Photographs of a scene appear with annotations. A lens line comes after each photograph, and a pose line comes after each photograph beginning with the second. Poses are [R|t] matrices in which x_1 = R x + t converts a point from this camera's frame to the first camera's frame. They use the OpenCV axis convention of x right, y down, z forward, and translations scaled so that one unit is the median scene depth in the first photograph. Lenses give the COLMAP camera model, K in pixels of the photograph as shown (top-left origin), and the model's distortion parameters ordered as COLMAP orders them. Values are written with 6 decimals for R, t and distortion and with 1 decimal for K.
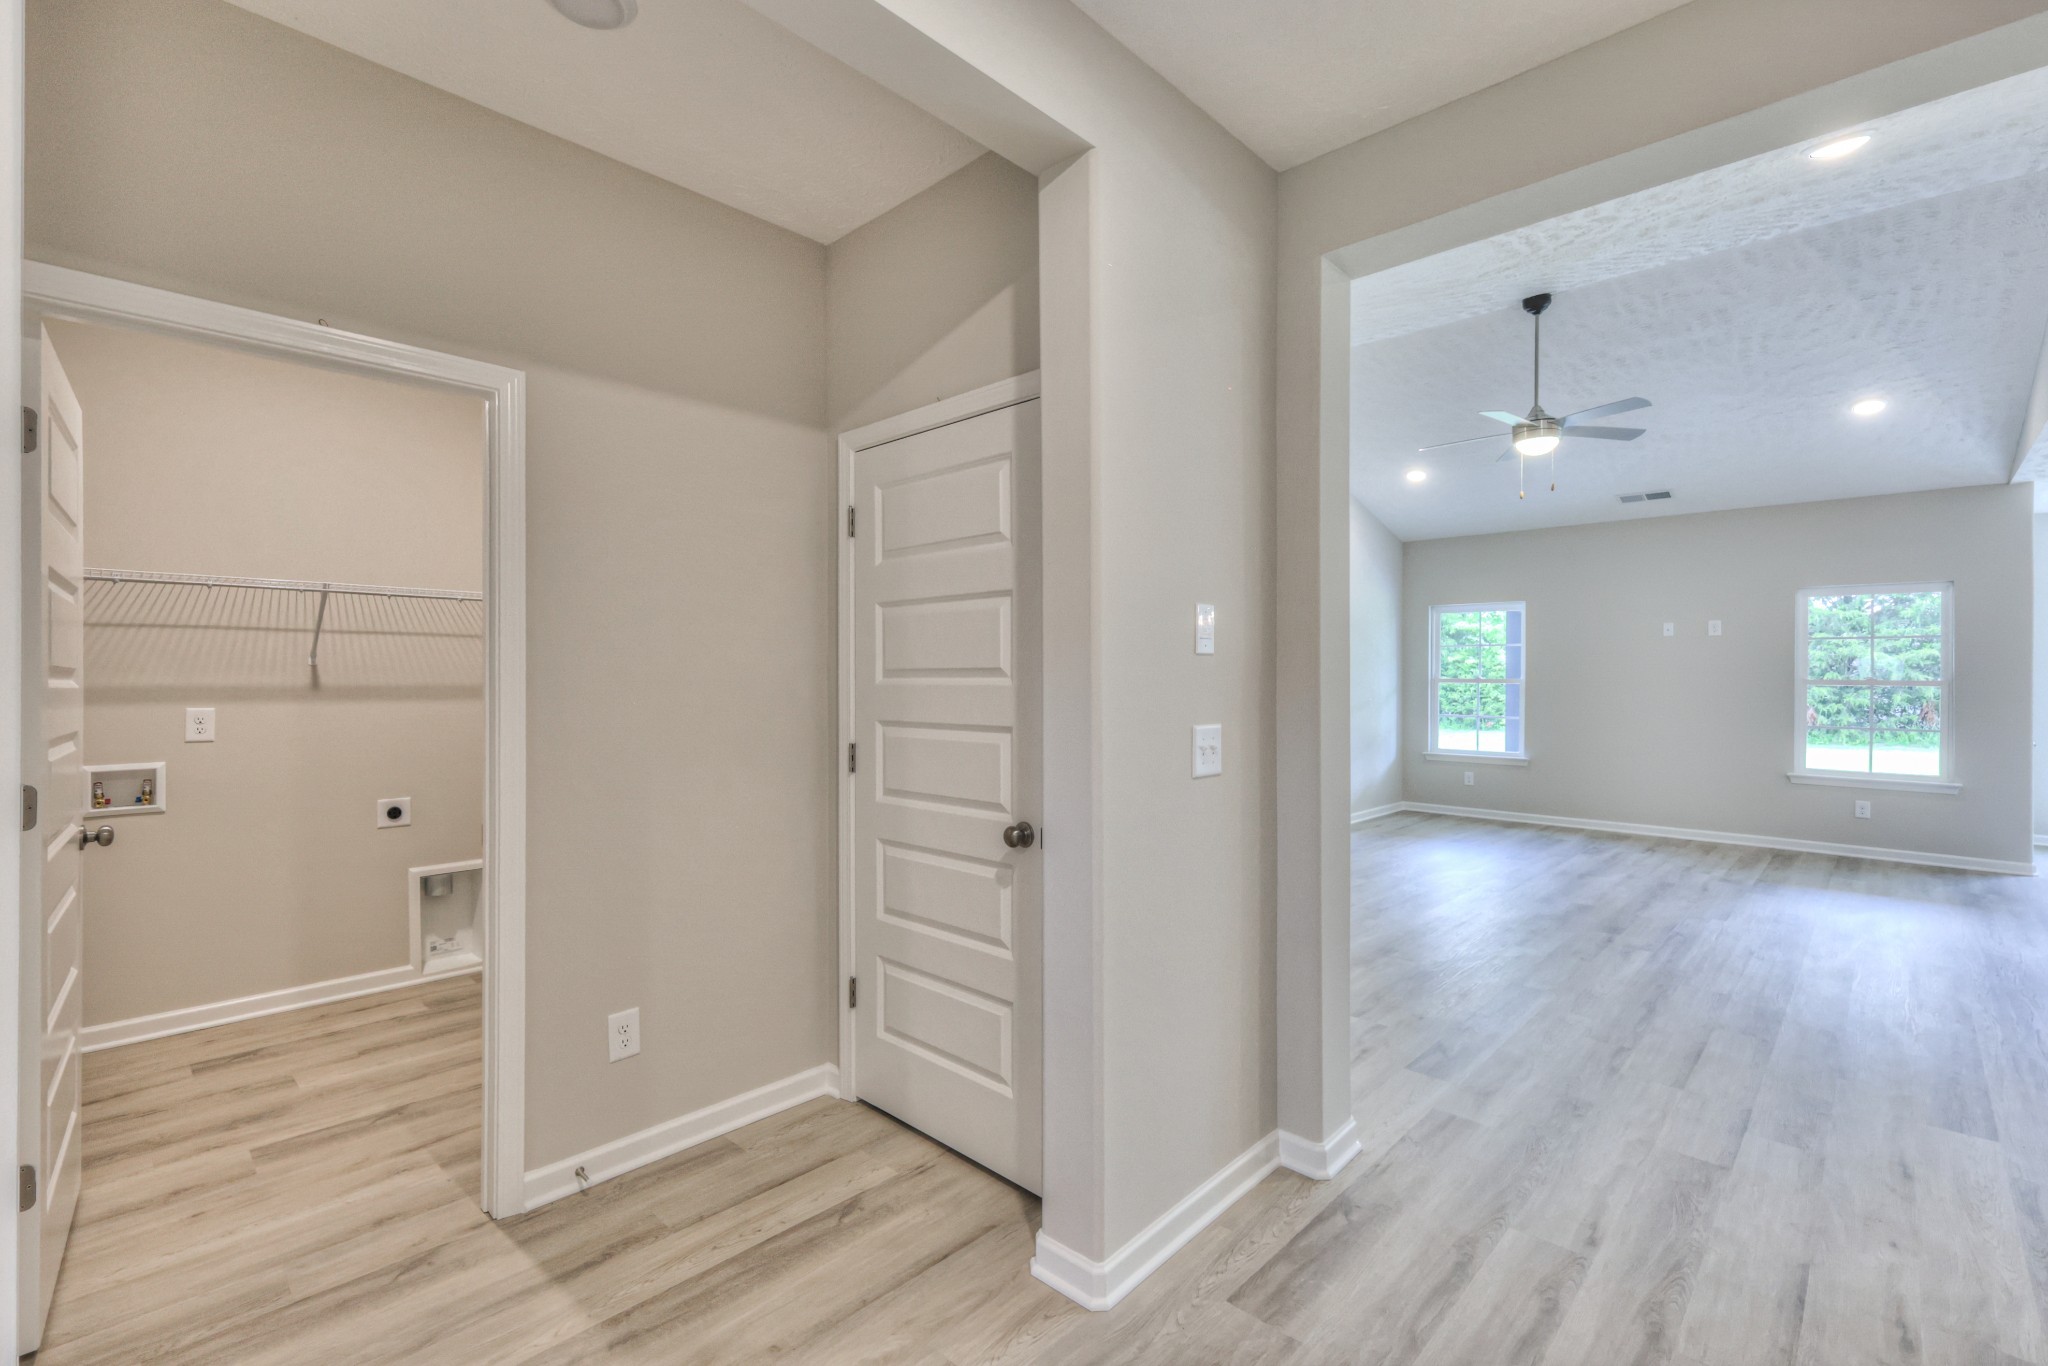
lens RADIAL K [[912.5, 0, 1013.5], [0, 912.5, 670.7], [0, 0, 1]] dist [-0.007331, -0.000037]
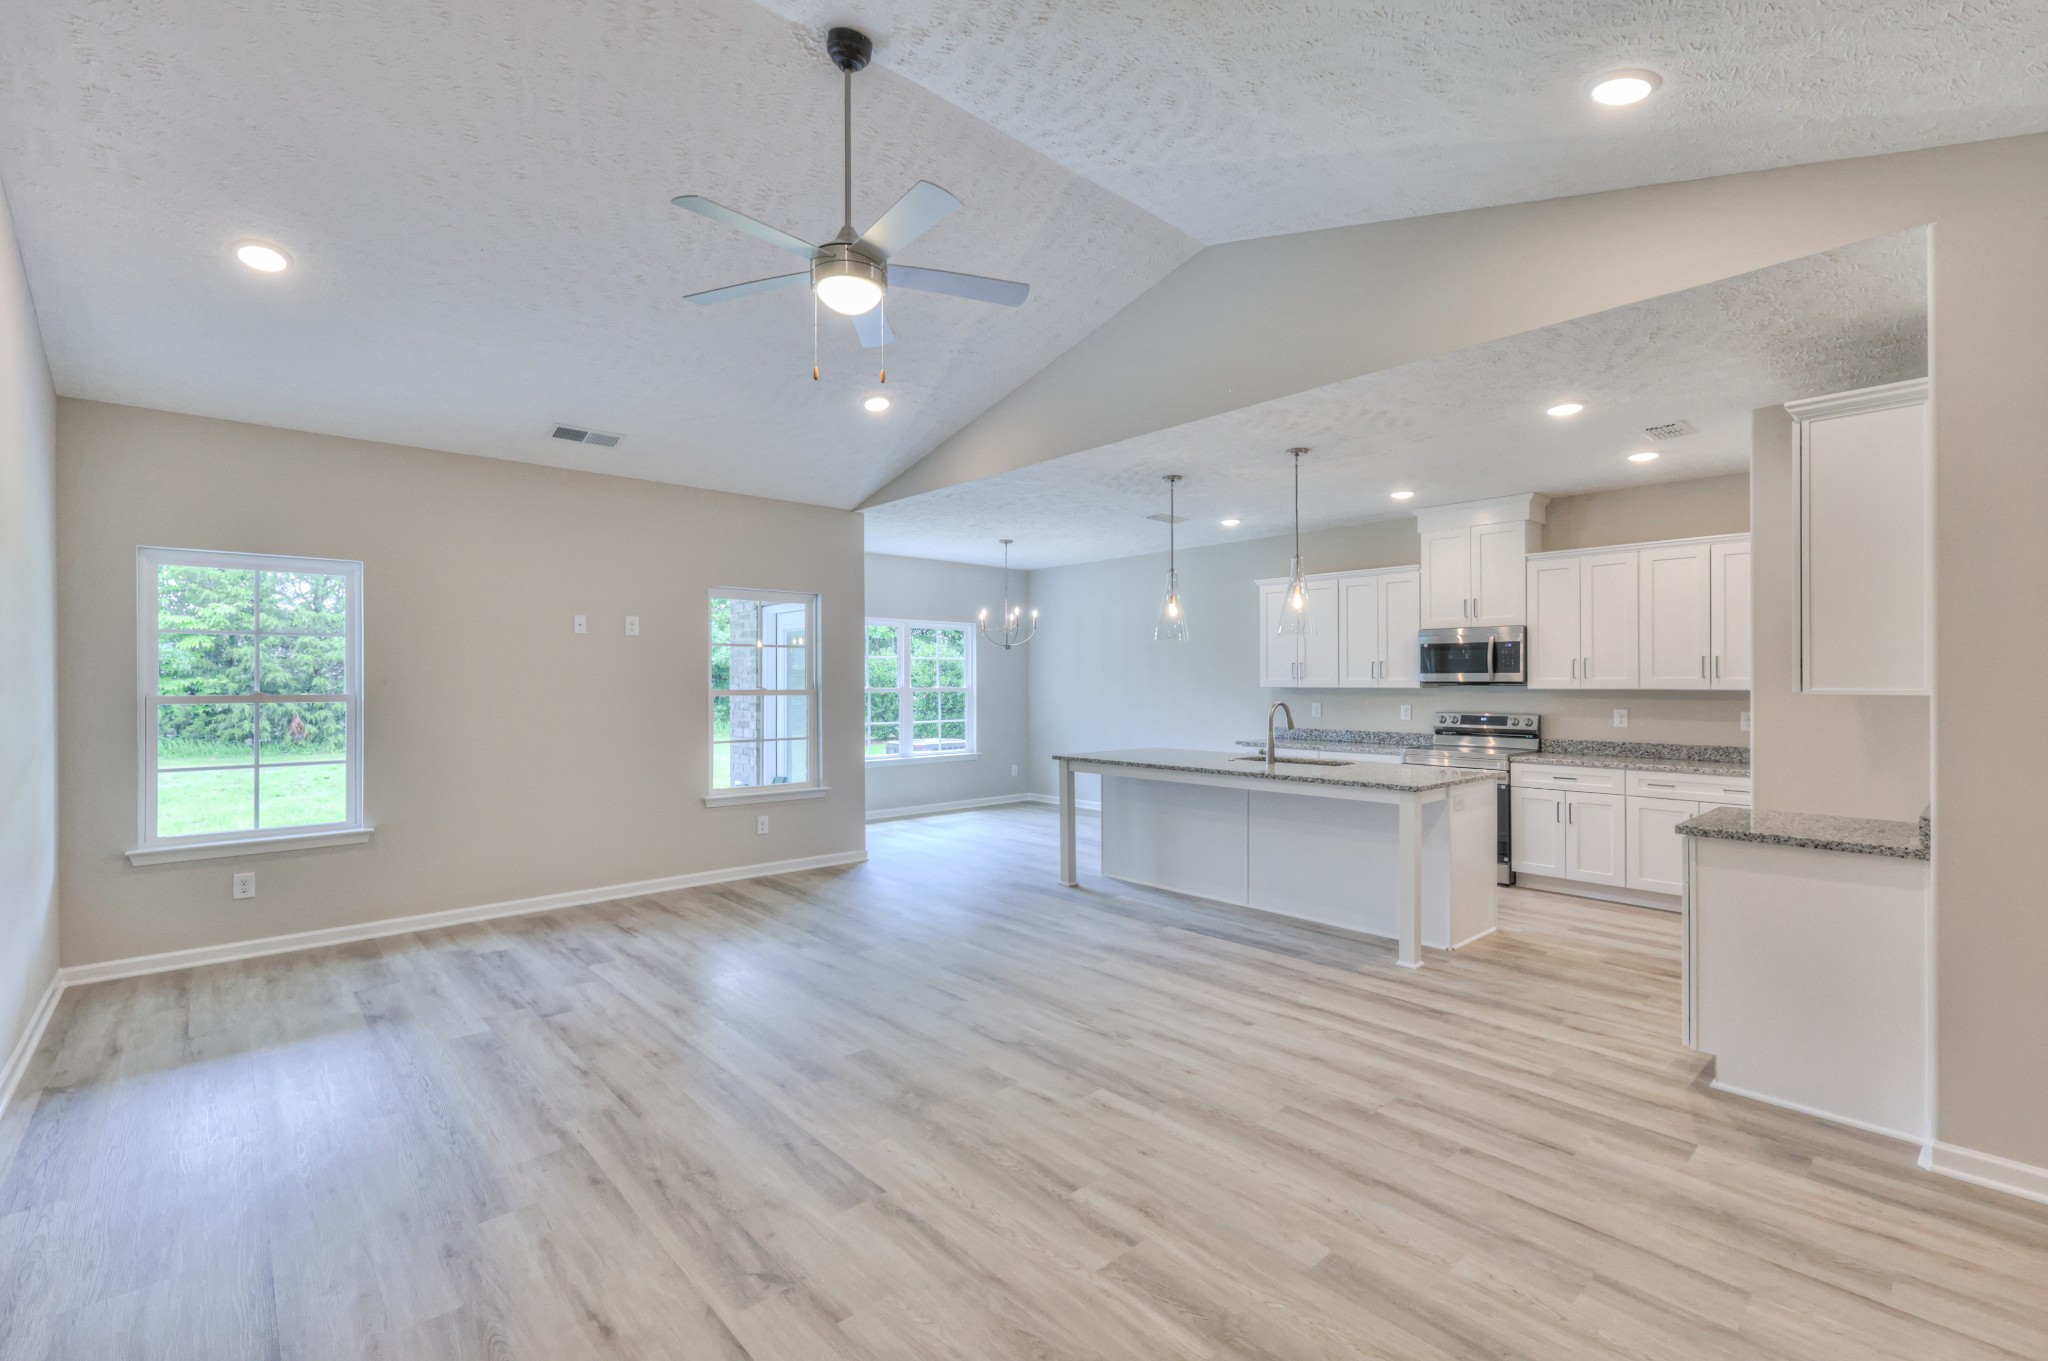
lens RADIAL K [[910.1, 0, 1028.7], [0, 910.1, 679.5], [0, 0, 1]] dist [-0.003597, -0.000082]
pose [[0.067020, -0.002555, 0.997748, 0.003742], [-0.002727, 0.999993, 0.002744, -0.003460], [-0.997748, -0.002905, 0.067013, 0.646329]]
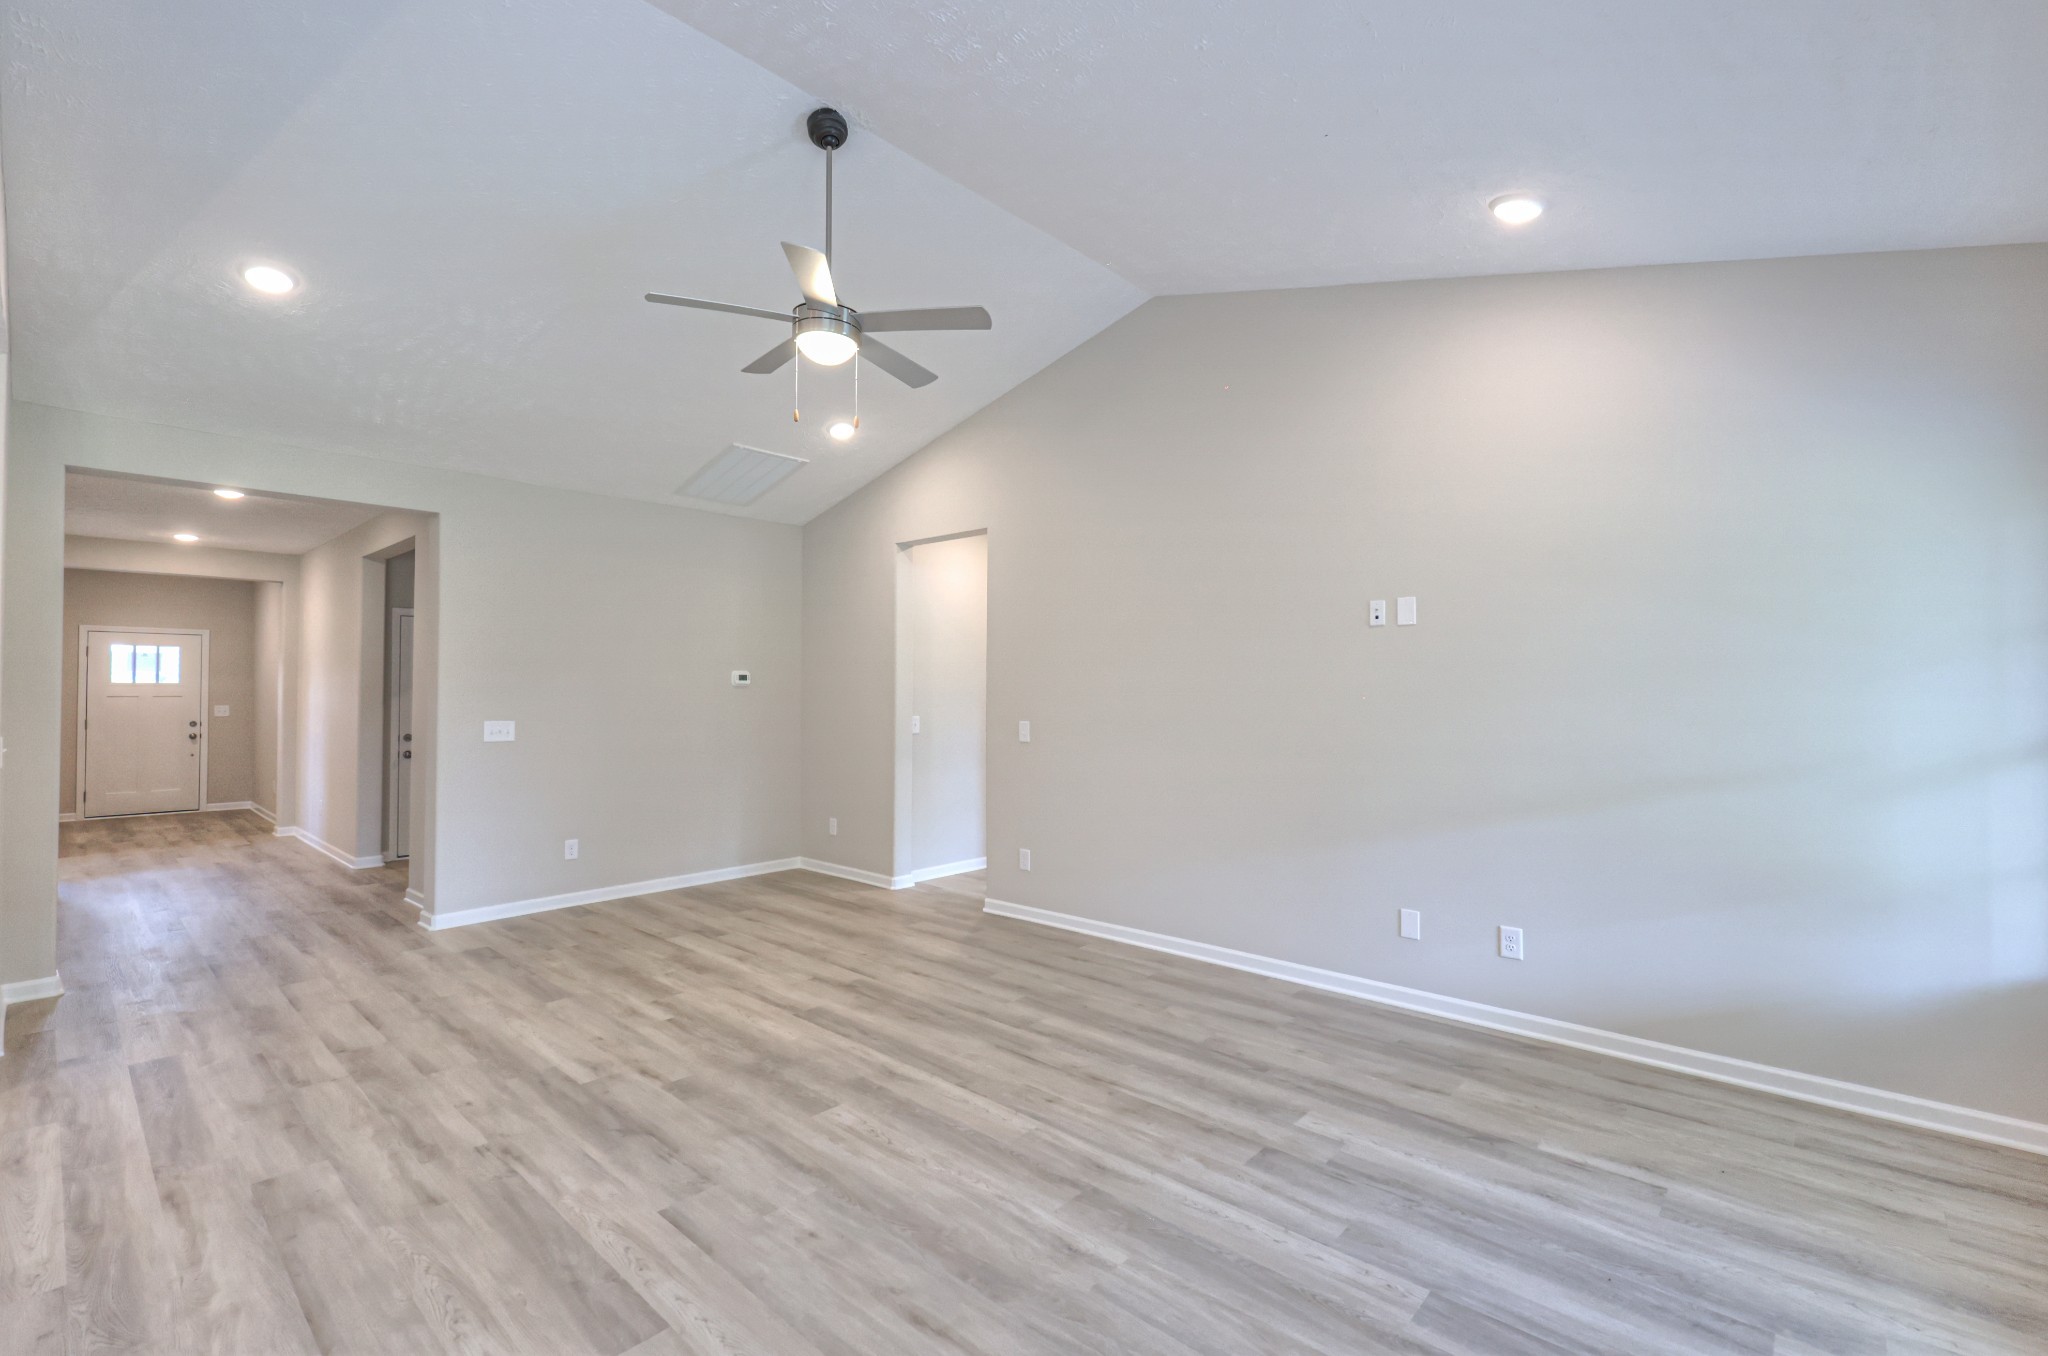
lens RADIAL K [[910.1, 0, 1028.7], [0, 910.1, 677.0], [0, 0, 1]] dist [-0.003597, -0.000082]
pose [[0.032387, -0.018404, -0.999306, 0.925305], [0.005674, 0.999818, -0.018229, 0.000042], [0.999459, -0.005079, 0.032485, 0.854390]]
